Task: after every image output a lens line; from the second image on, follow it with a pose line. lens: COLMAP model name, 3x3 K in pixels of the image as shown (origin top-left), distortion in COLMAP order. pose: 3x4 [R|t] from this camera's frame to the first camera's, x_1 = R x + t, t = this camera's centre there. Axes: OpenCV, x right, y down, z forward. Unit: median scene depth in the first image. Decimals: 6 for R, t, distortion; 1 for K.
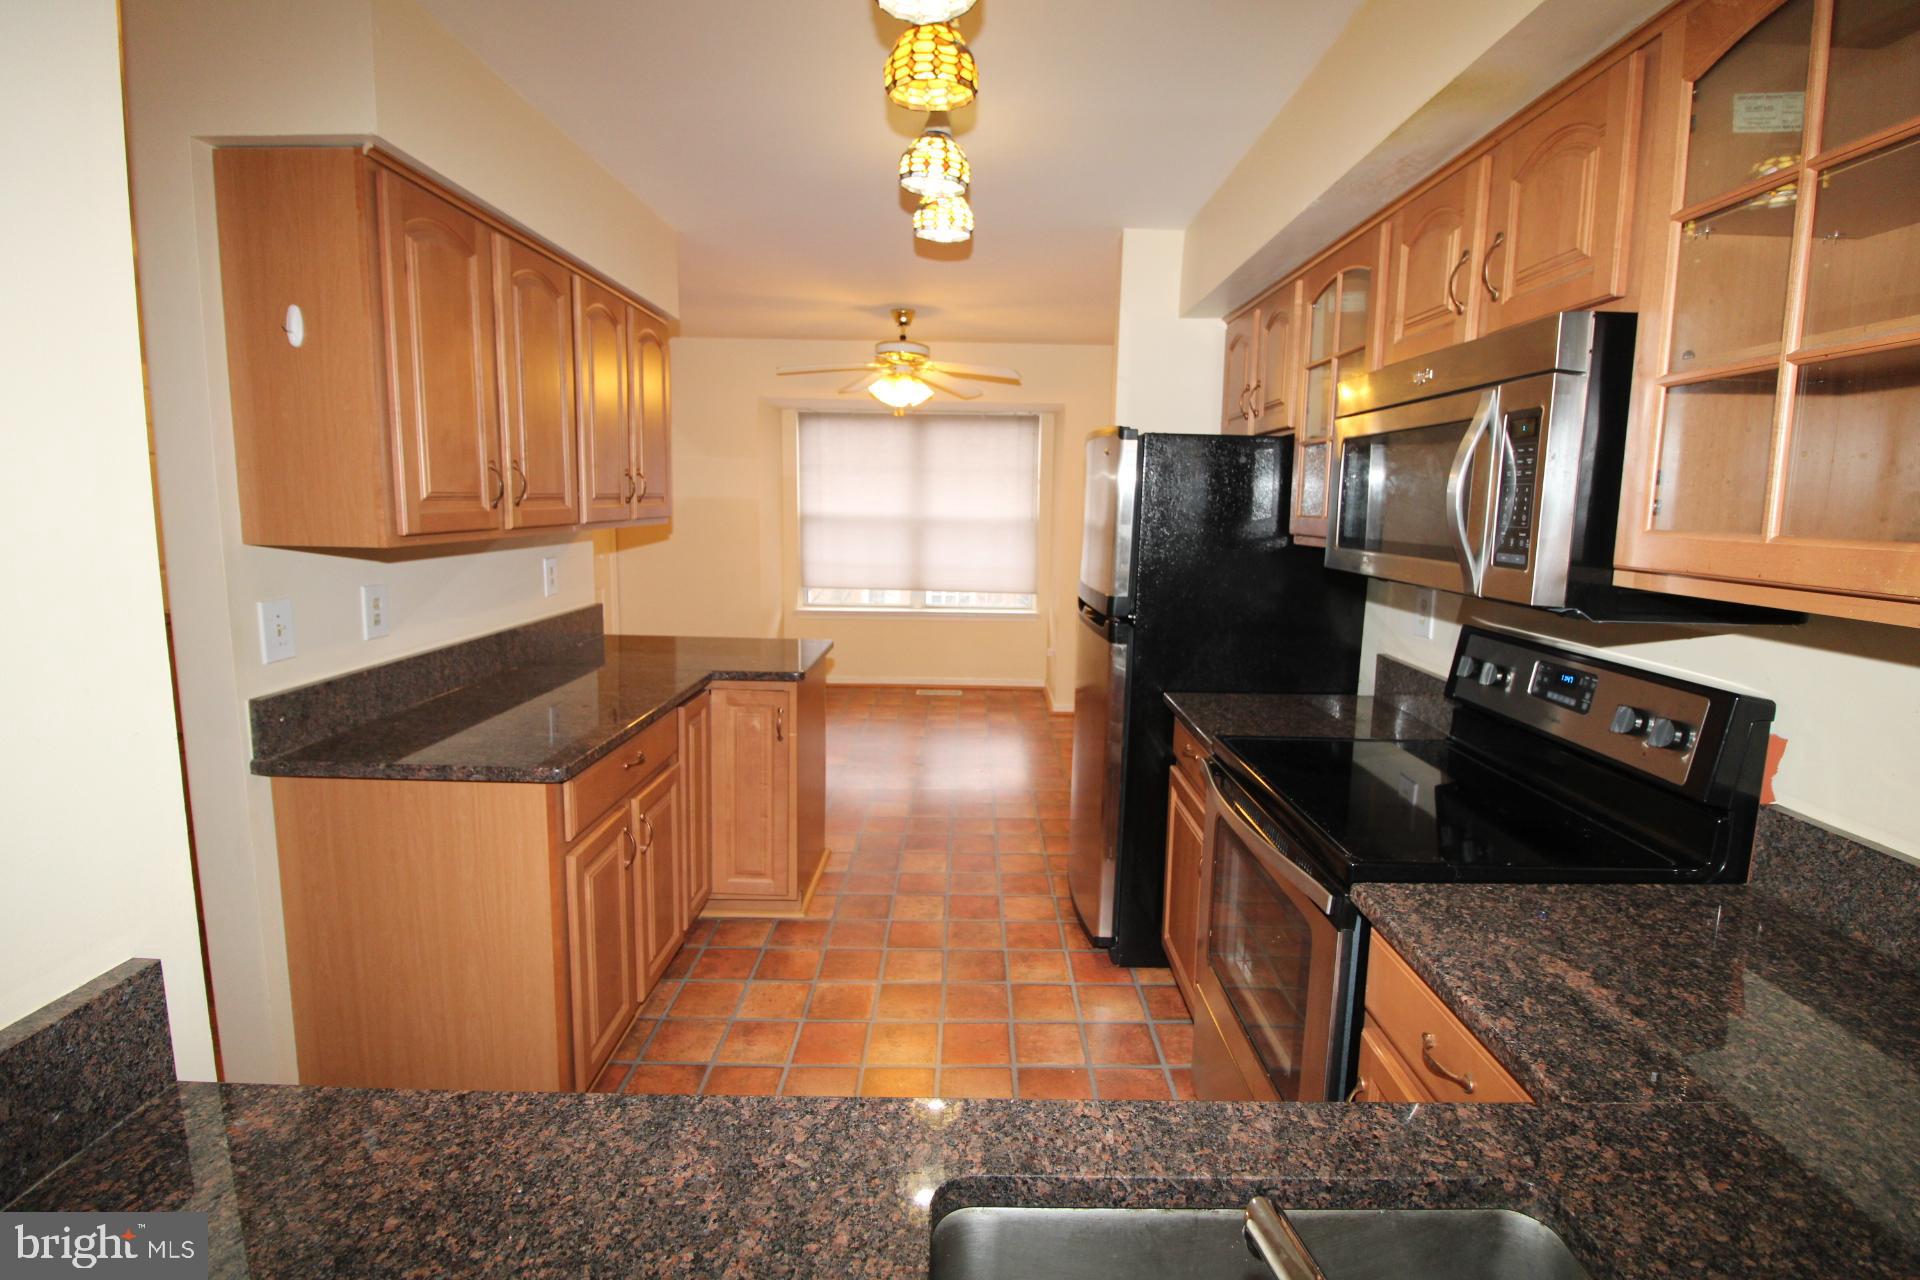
lens RADIAL K [[894.2, 0, 967.5], [0, 894.2, 625.1], [0, 0, 1]] dist [-0.002419, -0.000721]
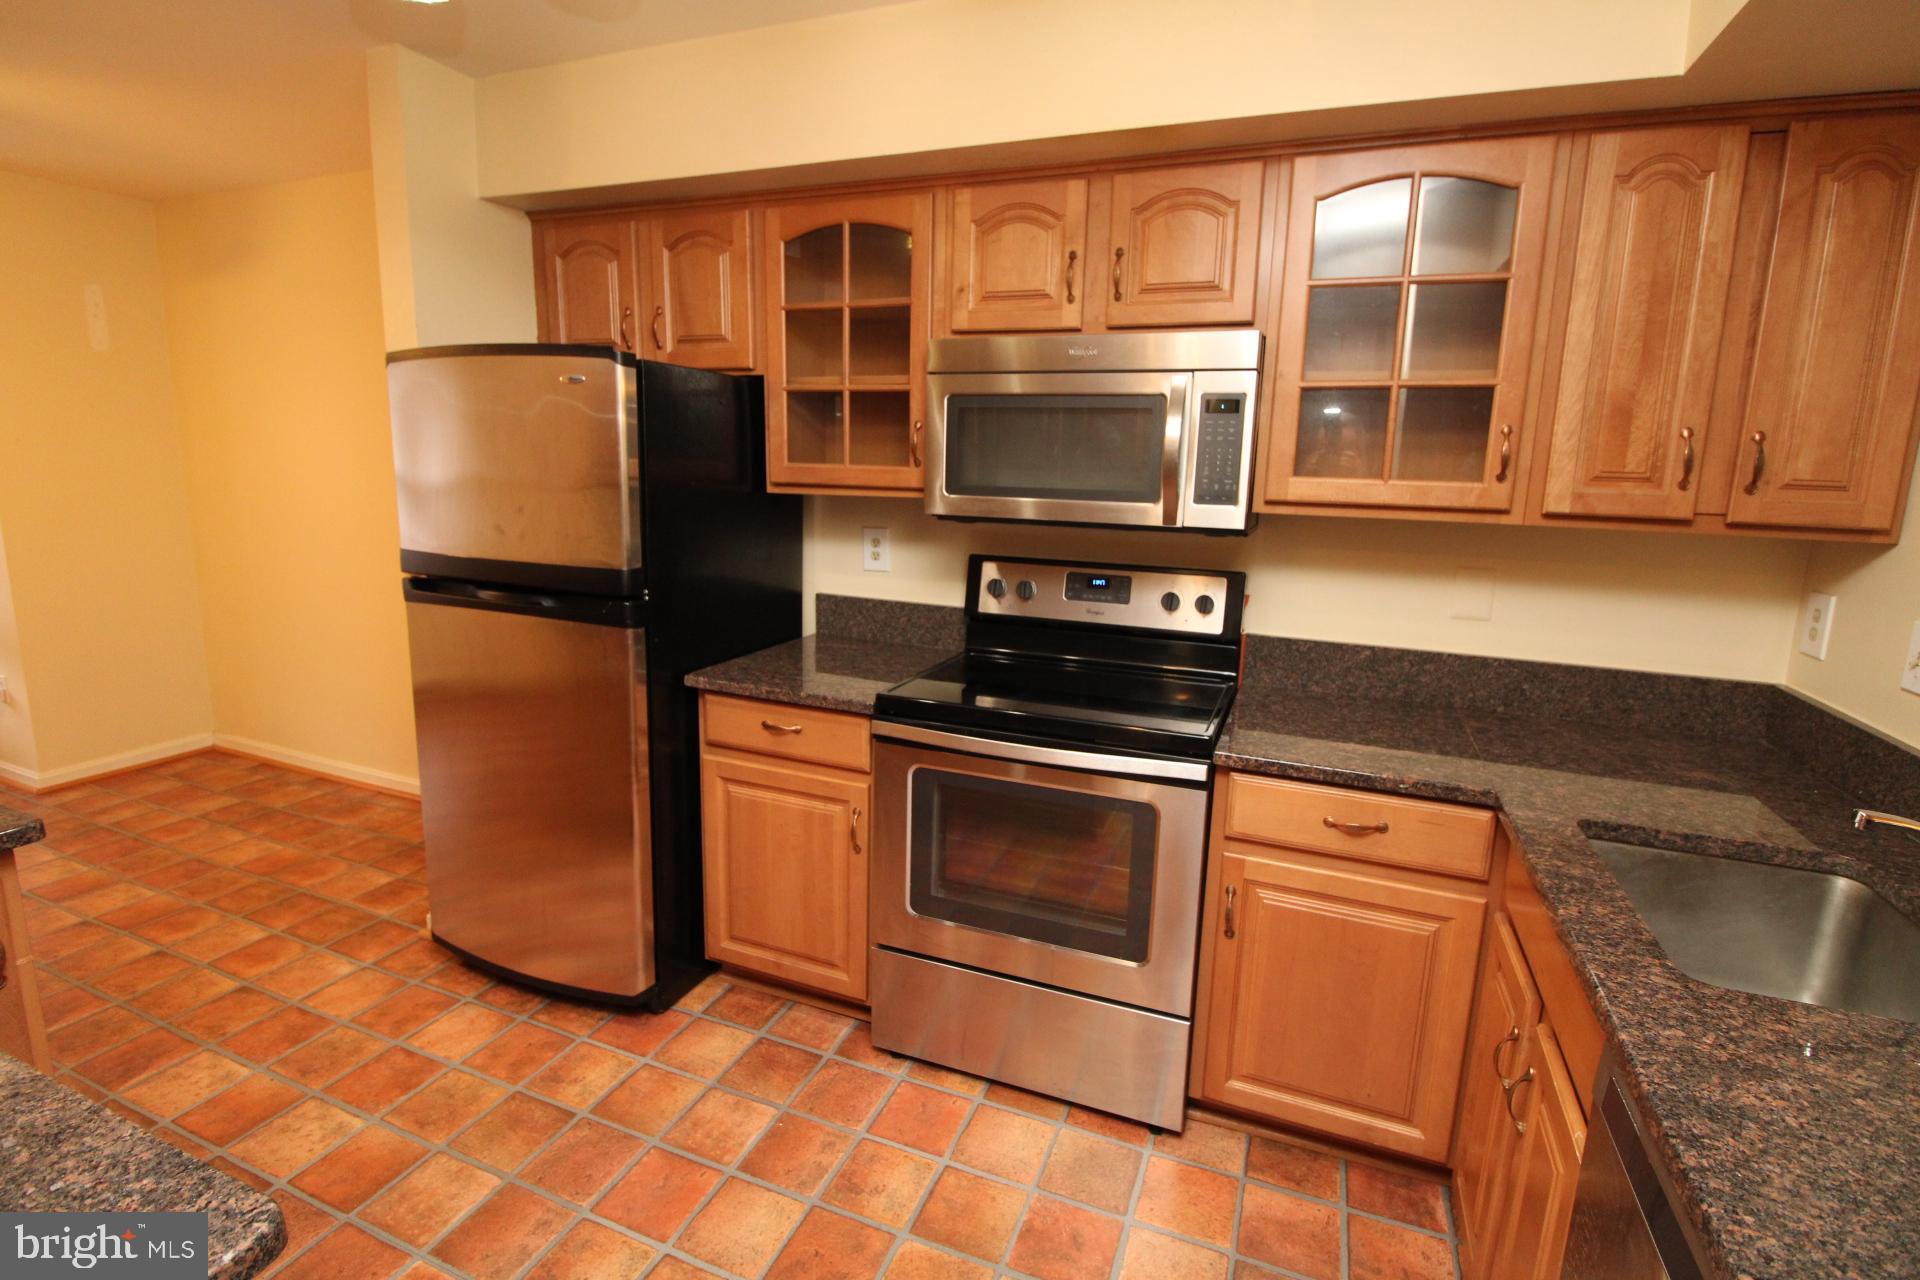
lens RADIAL K [[903.9, 0, 969.1], [0, 903.9, 618.6], [0, 0, 1]] dist [-0.018171, 0.000176]
pose [[0.354234, -0.172089, 0.919186, -0.483167], [0.108224, 0.983862, 0.142491, -0.073024], [-0.928873, 0.049003, 0.367141, 0.455761]]
